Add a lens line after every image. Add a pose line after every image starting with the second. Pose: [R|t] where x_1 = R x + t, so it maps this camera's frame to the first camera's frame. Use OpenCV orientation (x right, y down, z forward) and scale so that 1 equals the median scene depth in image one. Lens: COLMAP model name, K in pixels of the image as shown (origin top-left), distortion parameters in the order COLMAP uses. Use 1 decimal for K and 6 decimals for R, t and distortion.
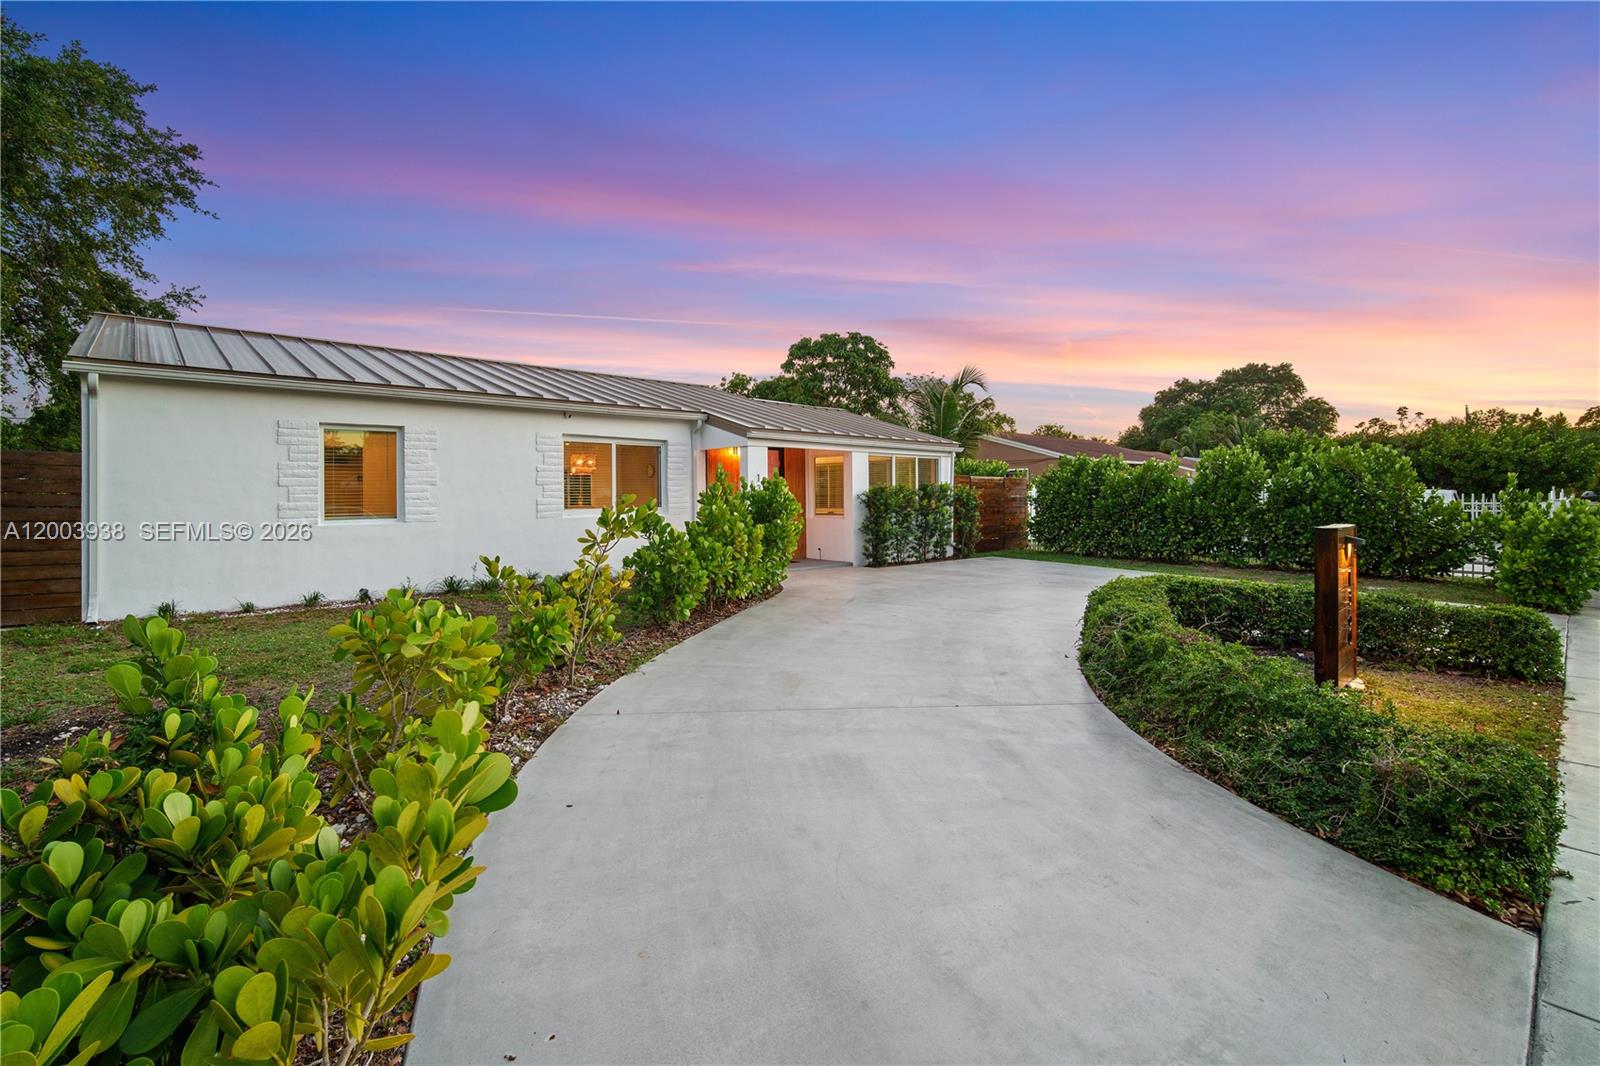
lens RADIAL K [[707.4, 0, 795.8], [0, 707.4, 502.6], [0, 0, 1]] dist [-0.001878, -0.000088]
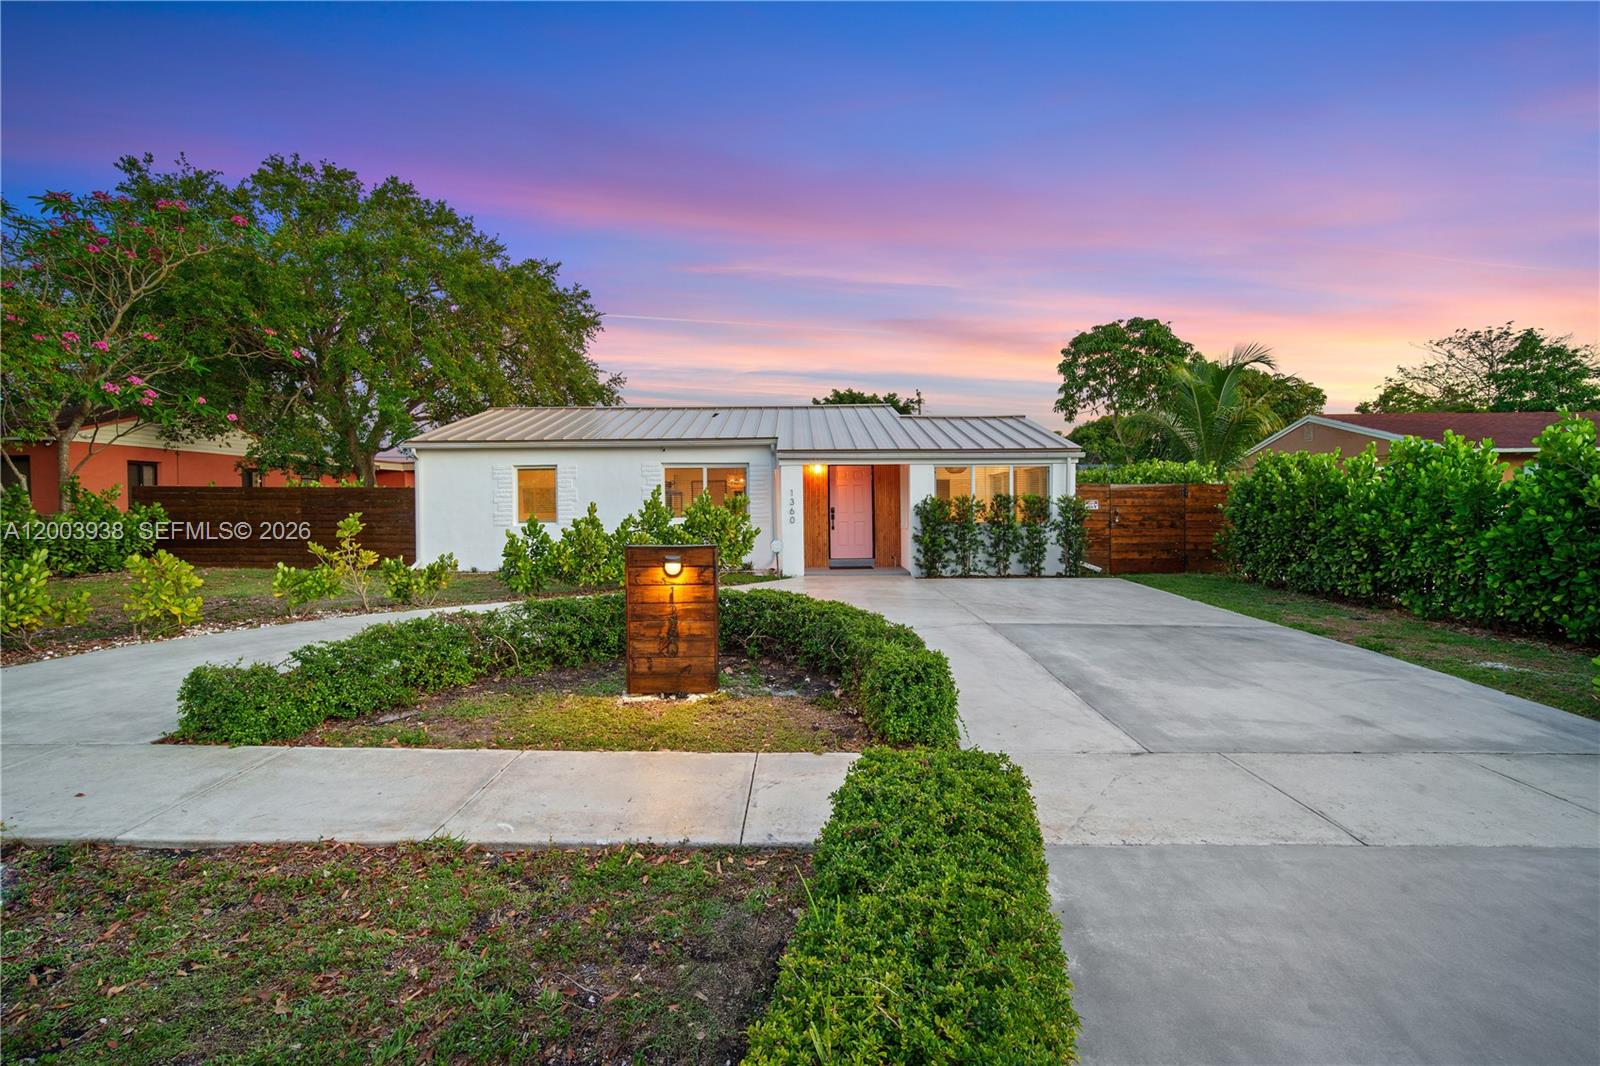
lens RADIAL K [[690.9, 0, 801.9], [0, 690.9, 522.5], [0, 0, 1]] dist [0.002058, 0.000083]
pose [[0.748885, 0.018128, -0.662452, 0.584463], [-0.001880, 0.999680, 0.025232, -0.011968], [0.662697, -0.017650, 0.748680, 0.127055]]
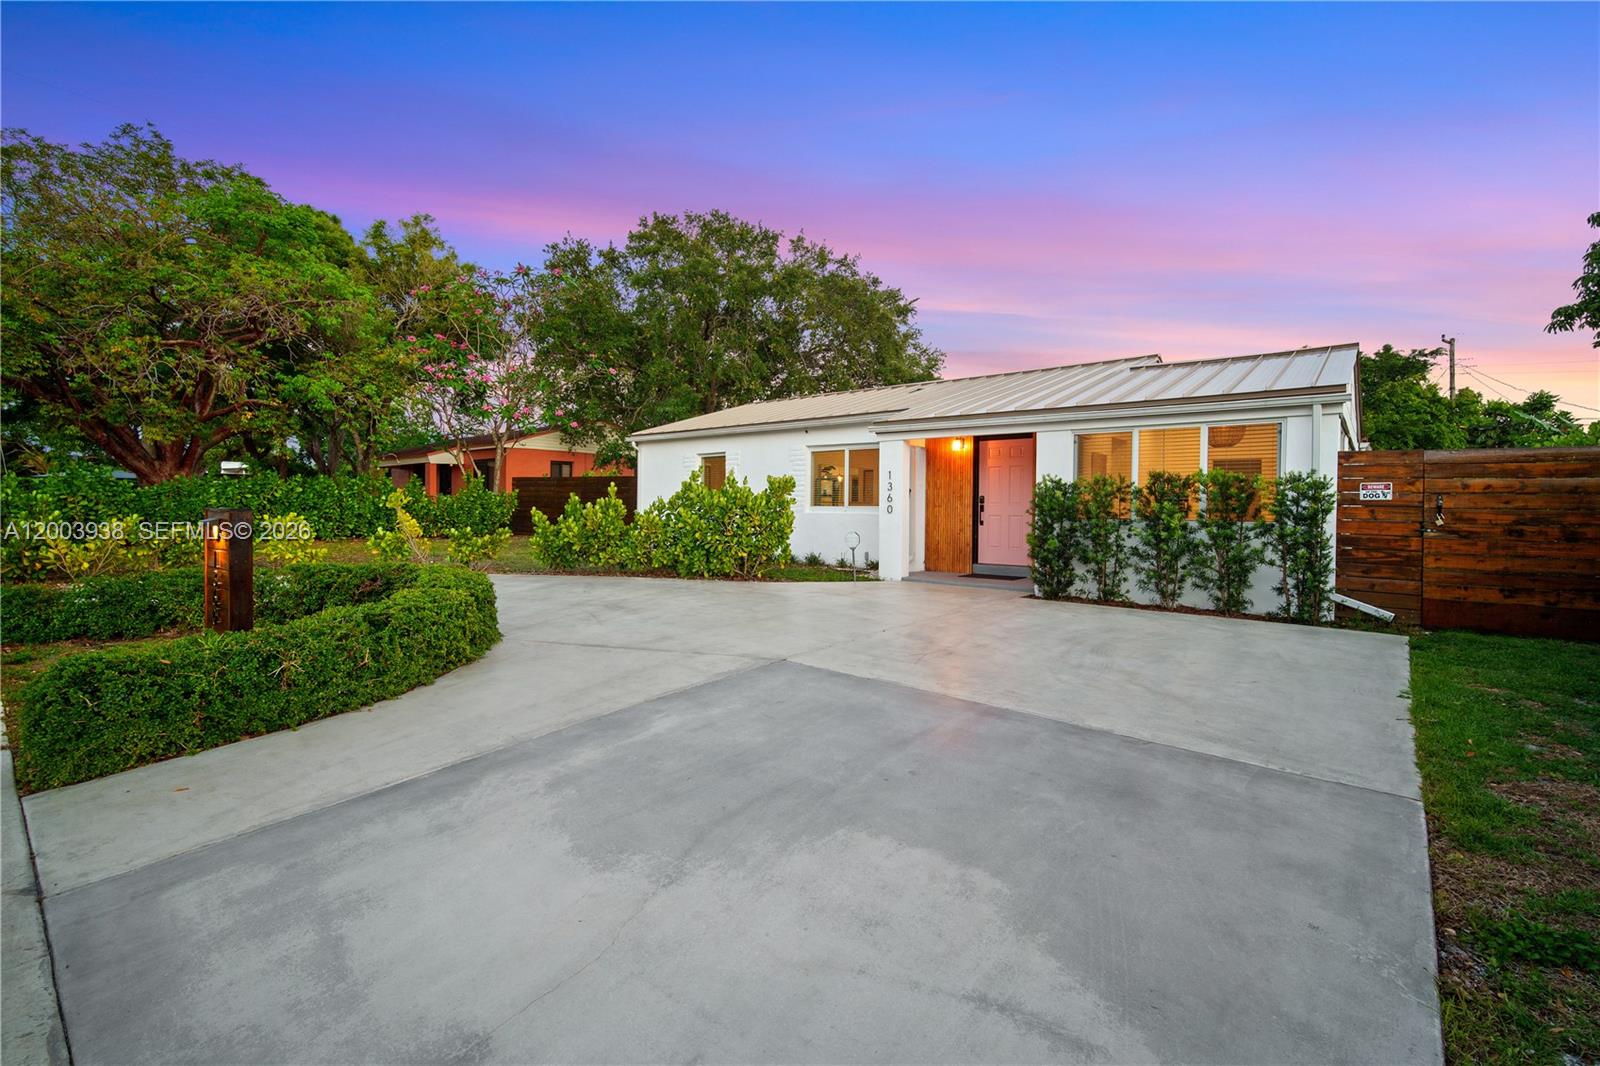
lens RADIAL K [[690.9, 0, 801.9], [0, 690.9, 522.5], [0, 0, 1]] dist [0.002058, 0.000083]
pose [[0.153302, 0.034886, -0.987563, 0.680683], [-0.016447, 0.999328, 0.032749, -0.000192], [0.988042, 0.011222, 0.153773, 0.607715]]
